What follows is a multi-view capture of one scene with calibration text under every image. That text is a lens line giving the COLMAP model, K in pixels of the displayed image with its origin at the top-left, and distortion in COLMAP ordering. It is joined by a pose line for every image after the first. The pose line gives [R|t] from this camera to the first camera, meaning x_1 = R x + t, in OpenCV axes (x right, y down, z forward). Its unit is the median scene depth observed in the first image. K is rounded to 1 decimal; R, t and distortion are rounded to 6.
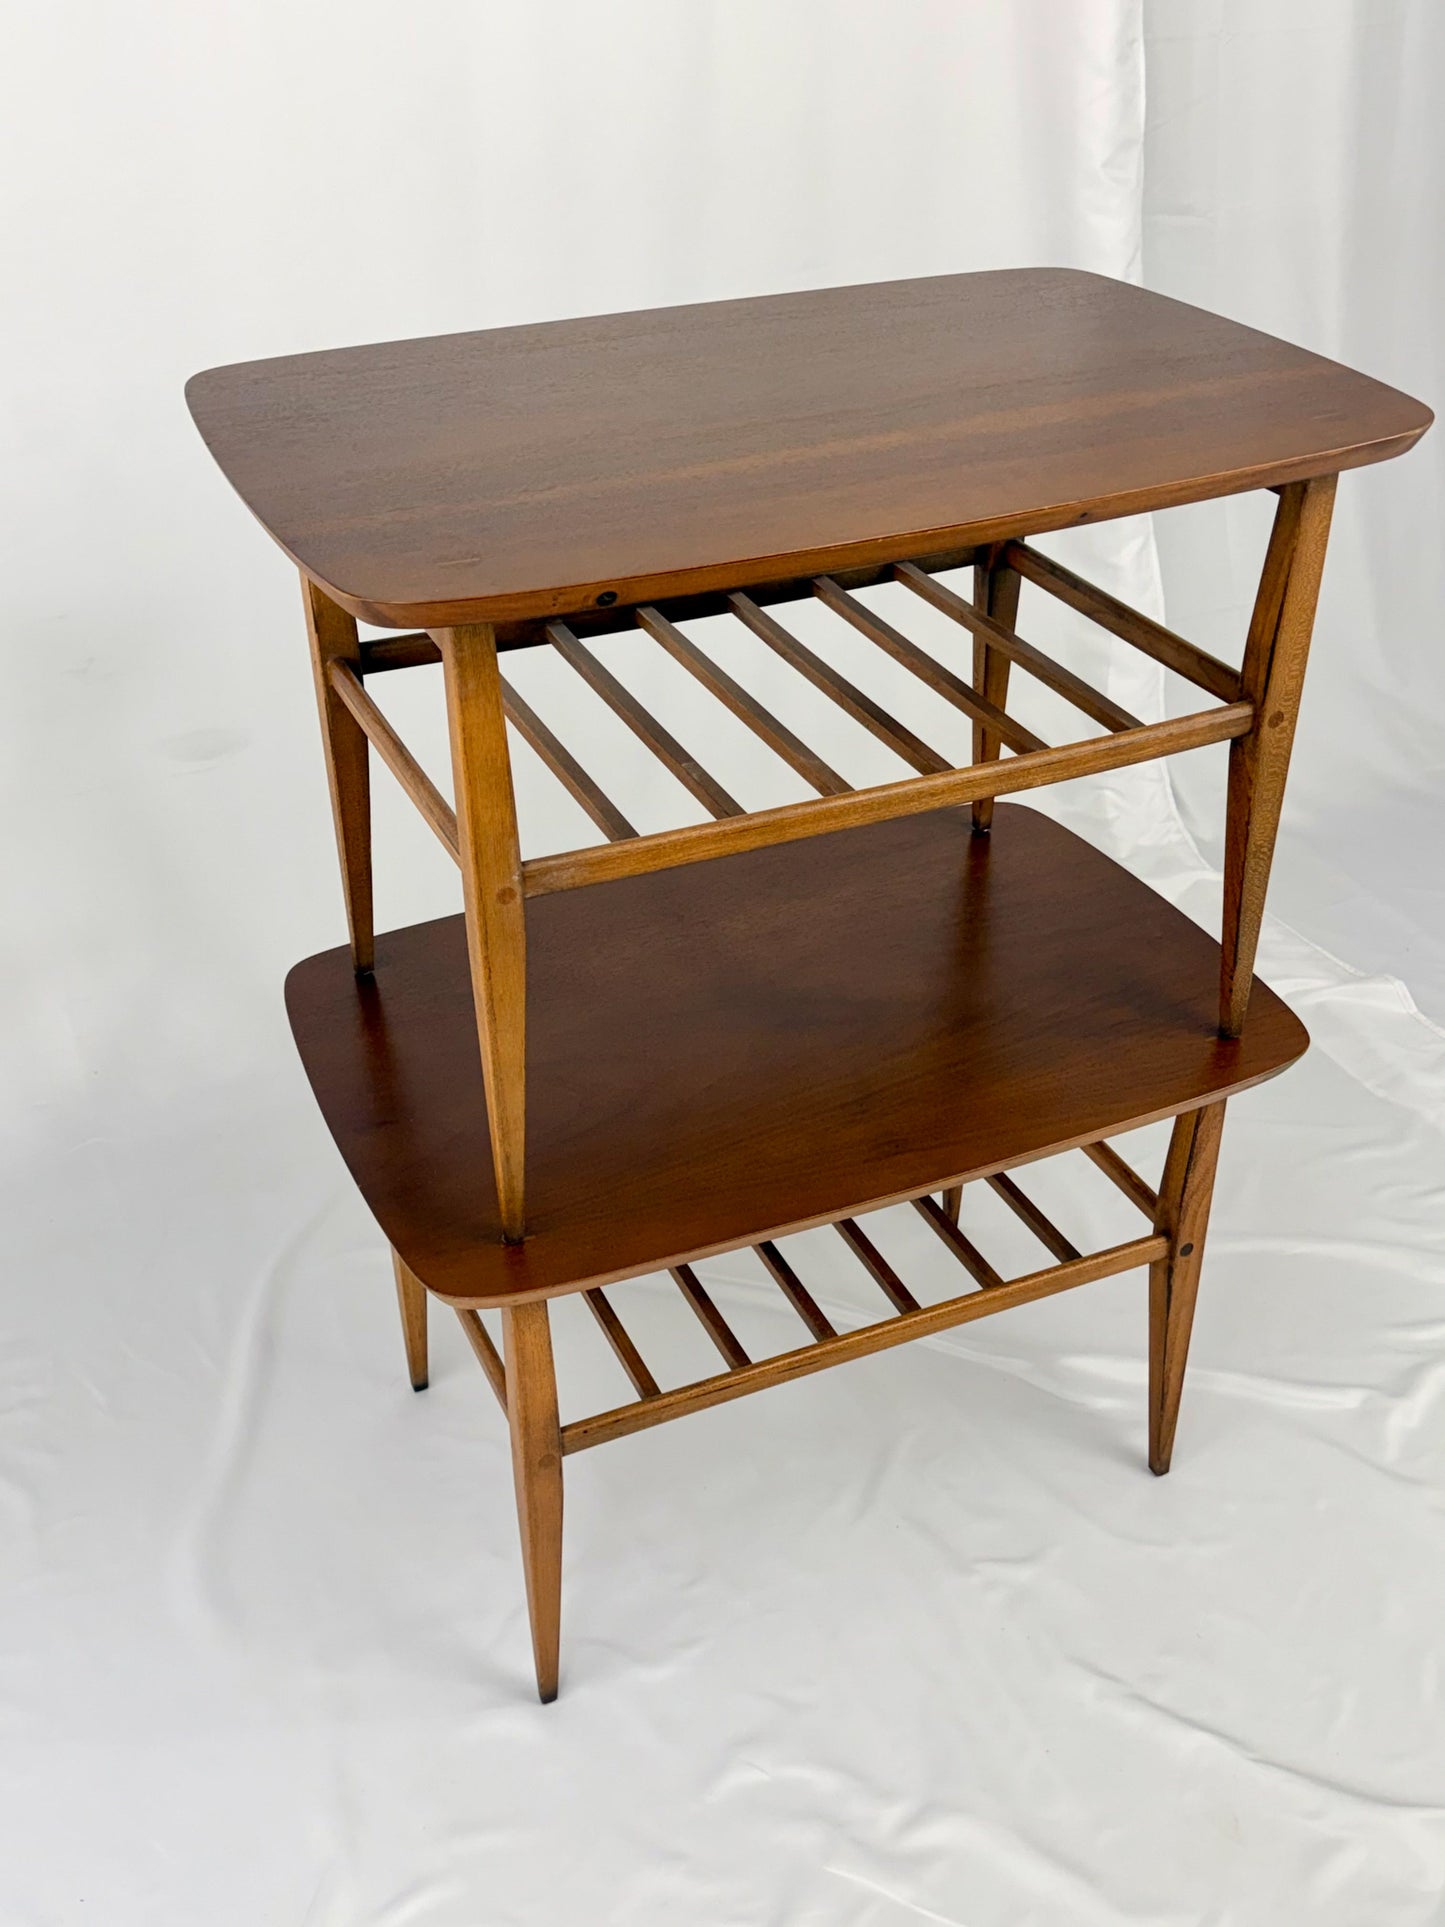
lens RADIAL K [[1914.5, 0, 715.2], [0, 1914.5, 989.3], [0, 0, 1]] dist [0.127443, -0.291397]
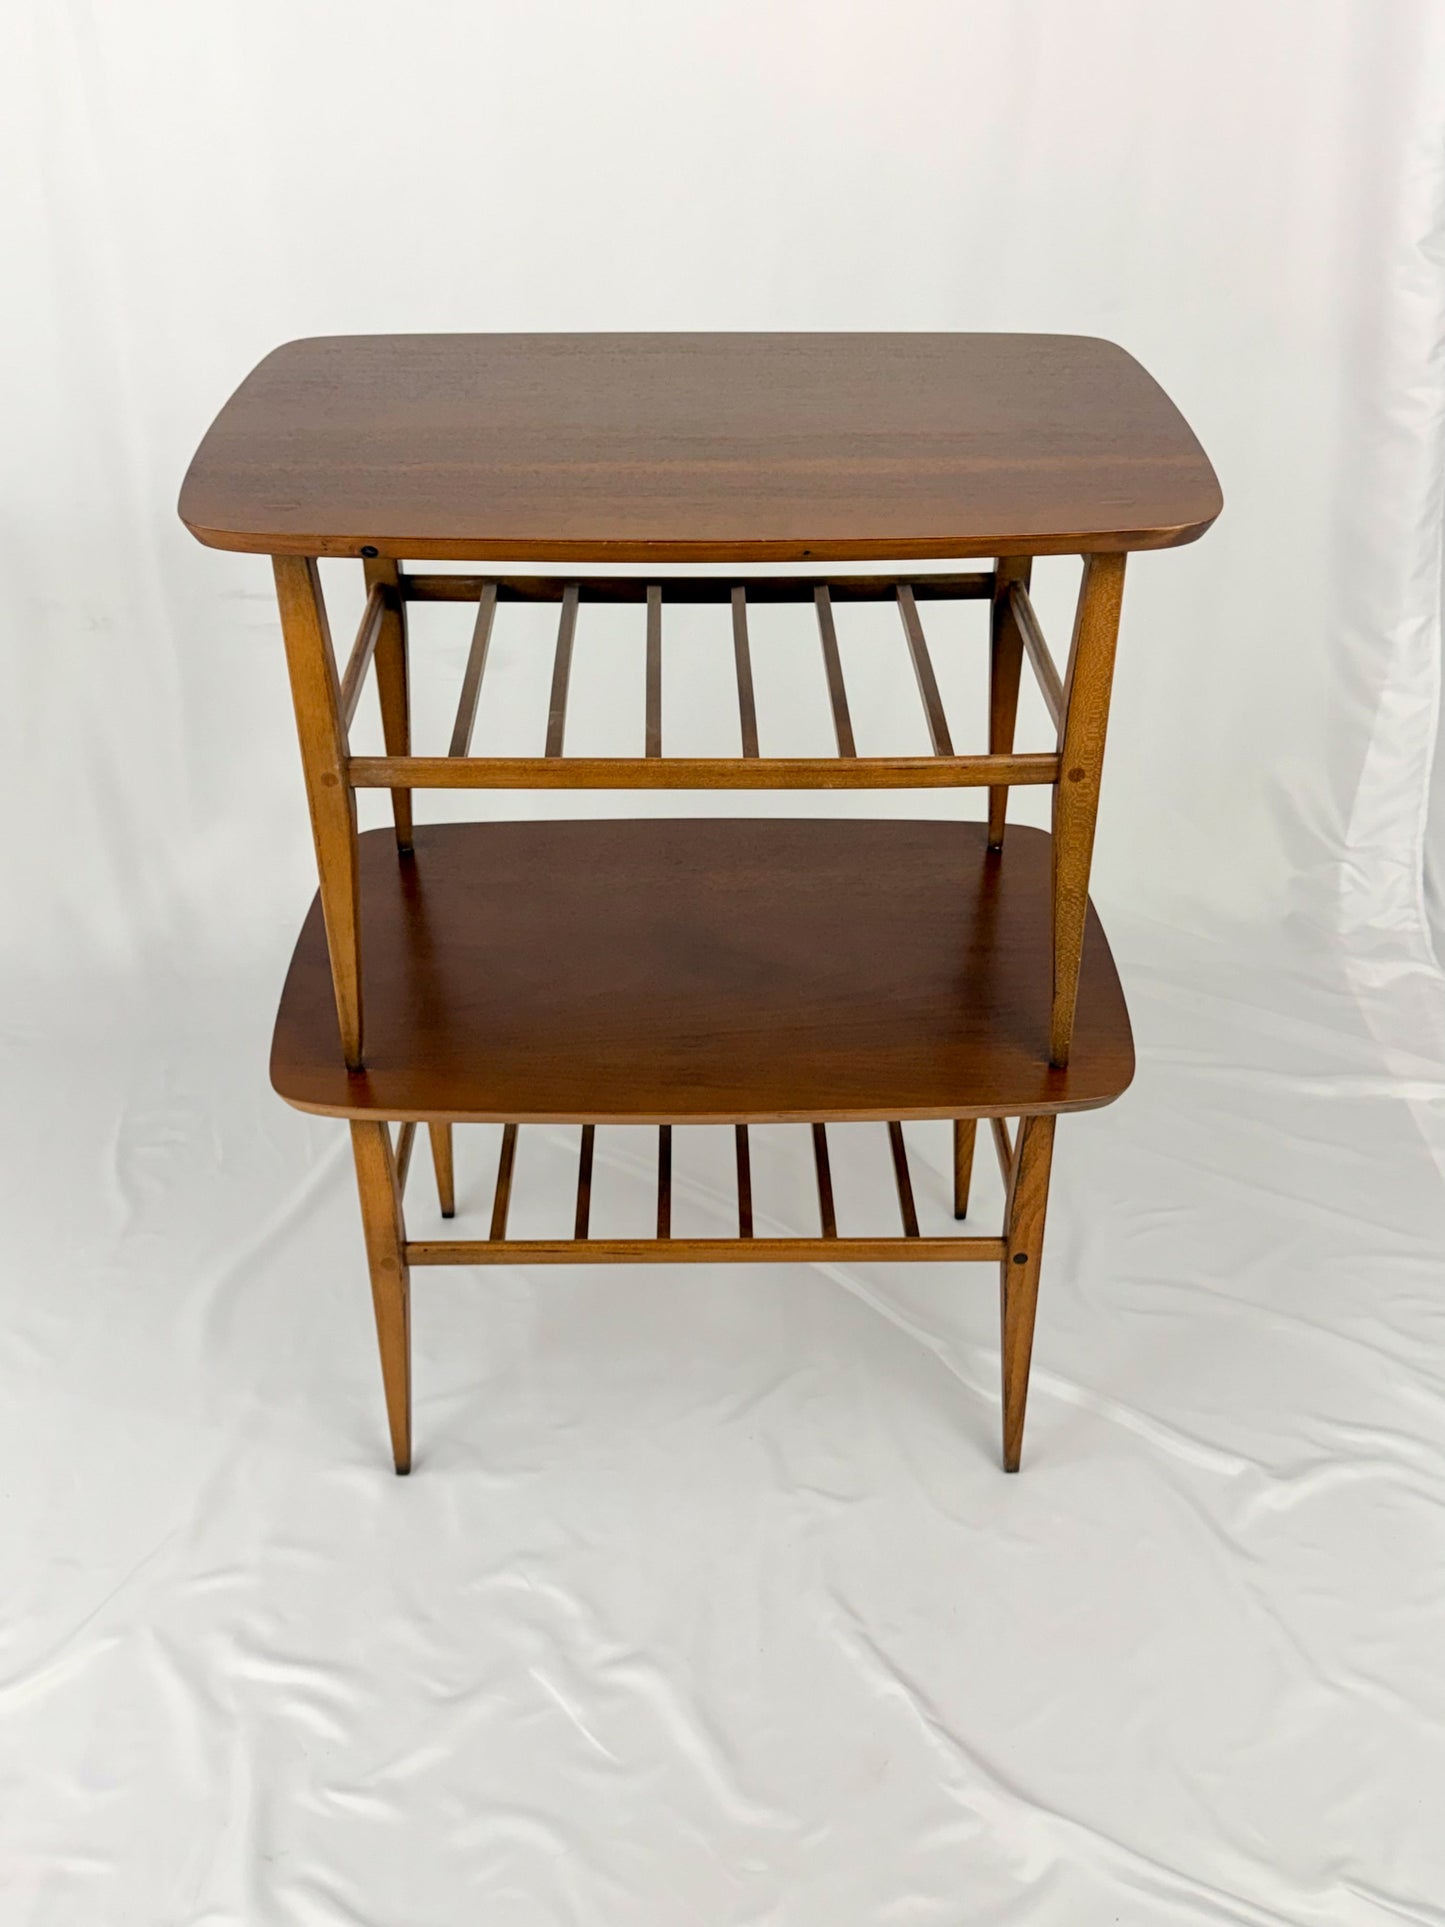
lens RADIAL K [[1914.5, 0, 715.2], [0, 1914.5, 989.3], [0, 0, 1]] dist [0.127443, -0.291397]
pose [[0.918270, 0.227561, -0.324032, 0.425887], [-0.225037, 0.973274, 0.045783, -0.022872], [0.325790, 0.030878, 0.944938, -0.075142]]
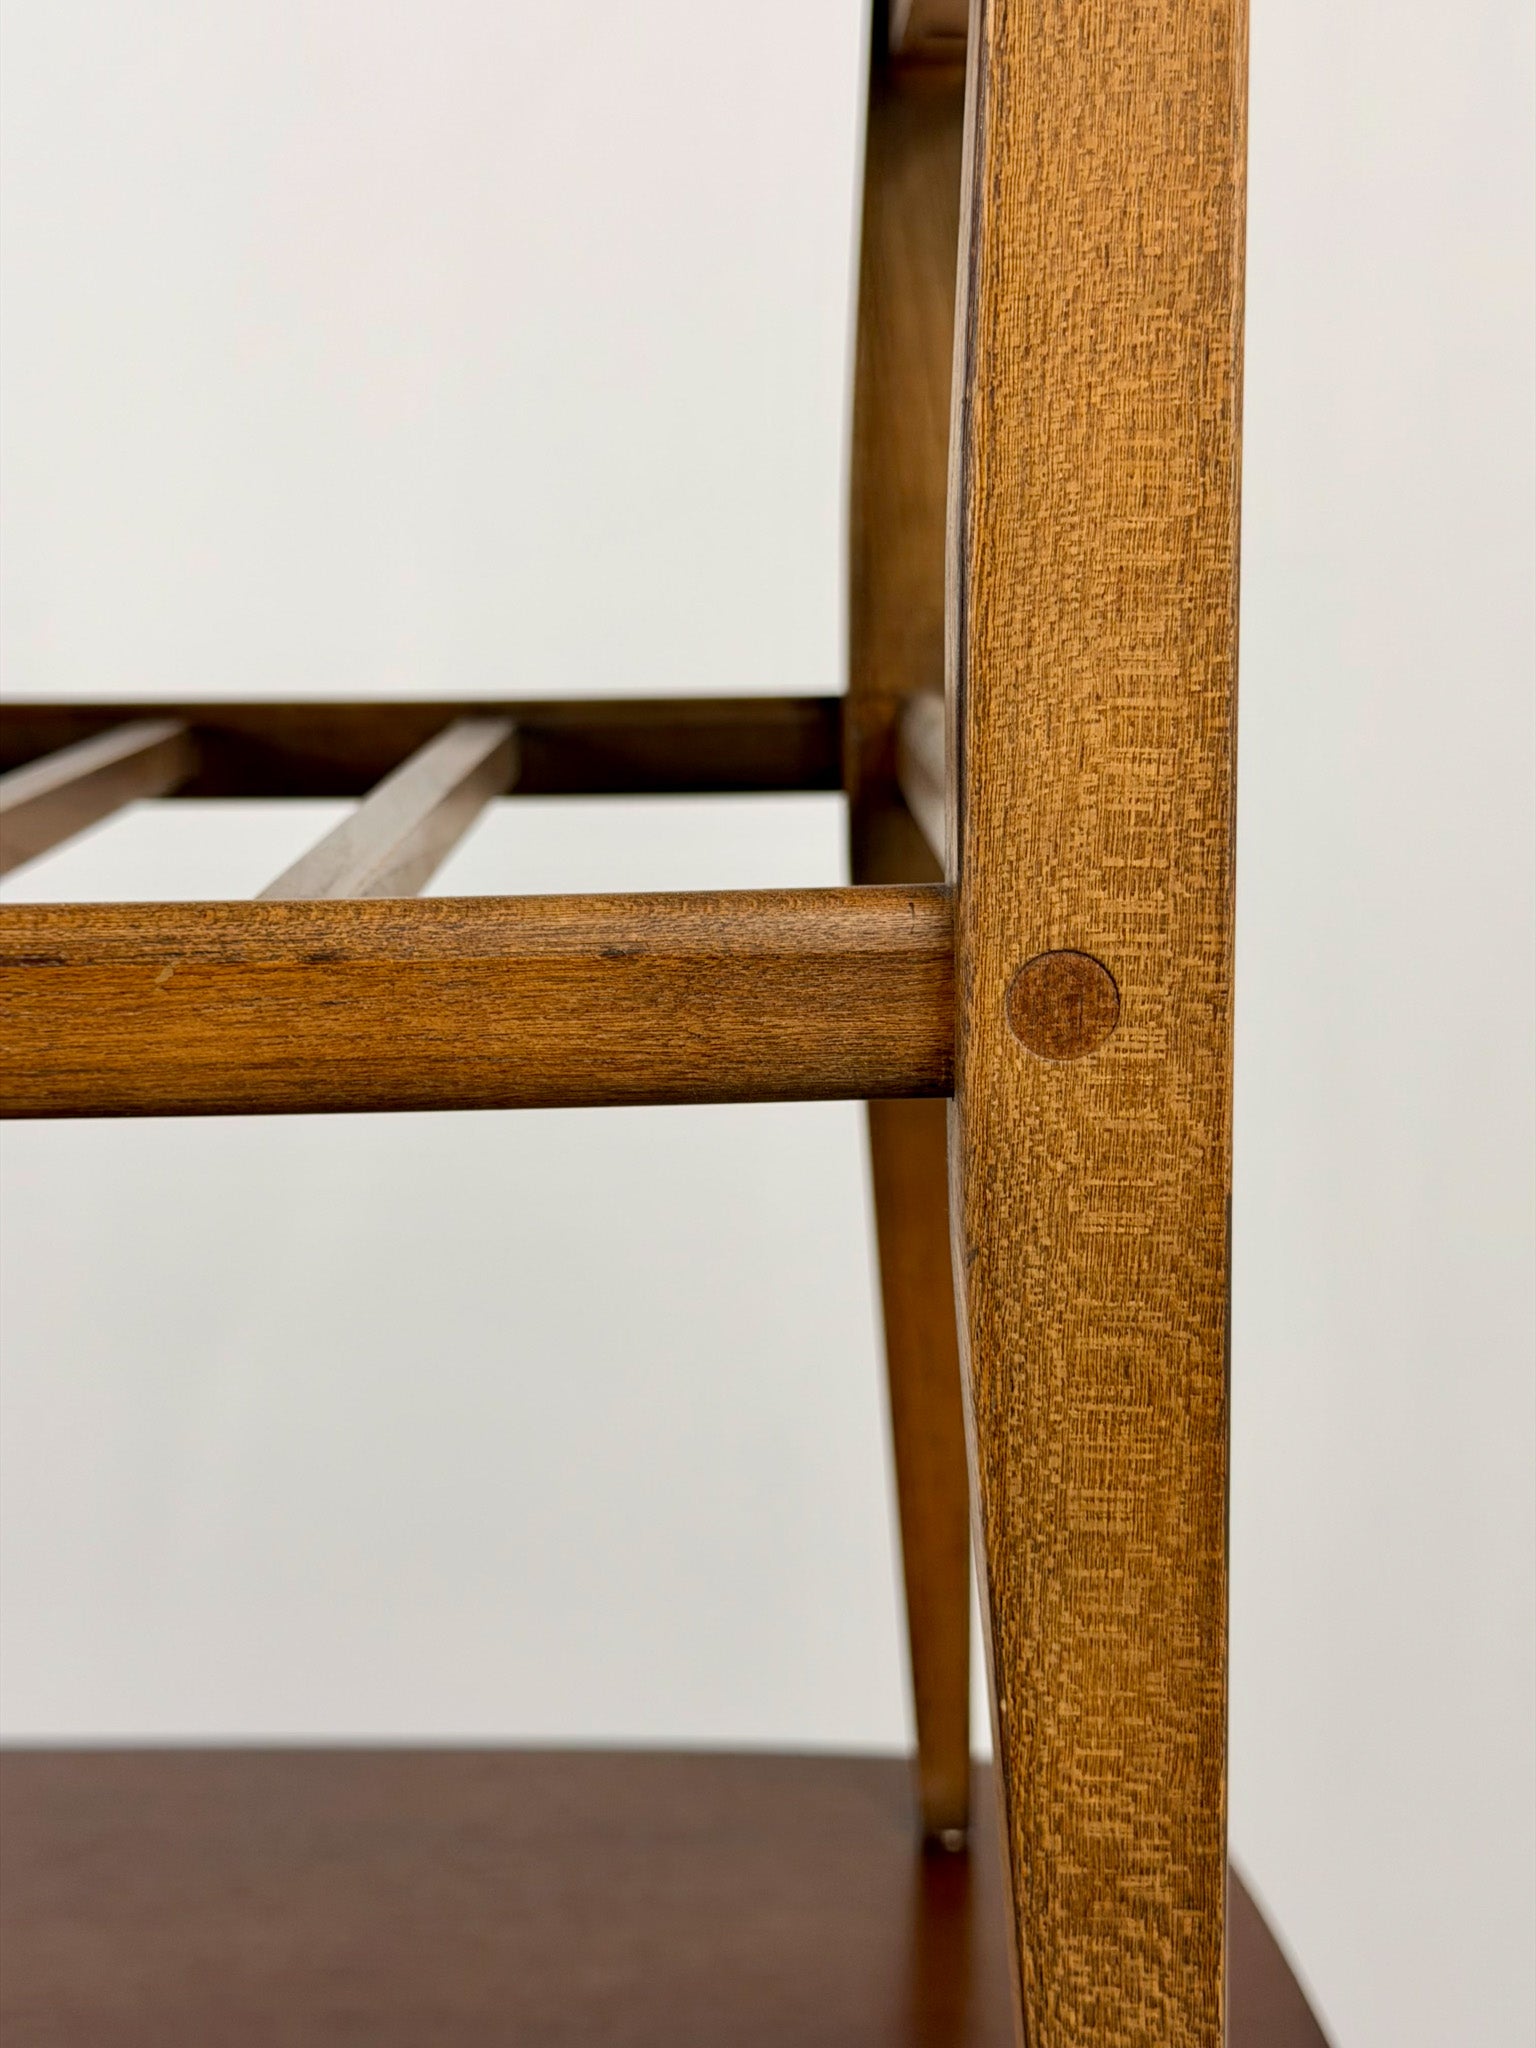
lens RADIAL K [[3049.1, 0, 806.7], [0, 3049.1, 1106.0], [0, 0, 1]] dist [0.142320, -0.026019]
pose [[0.921598, 0.082543, -0.379268, 0.324628], [-0.215468, 0.921541, -0.323011, -0.039929], [0.322849, 0.379407, 0.867075, 0.687127]]
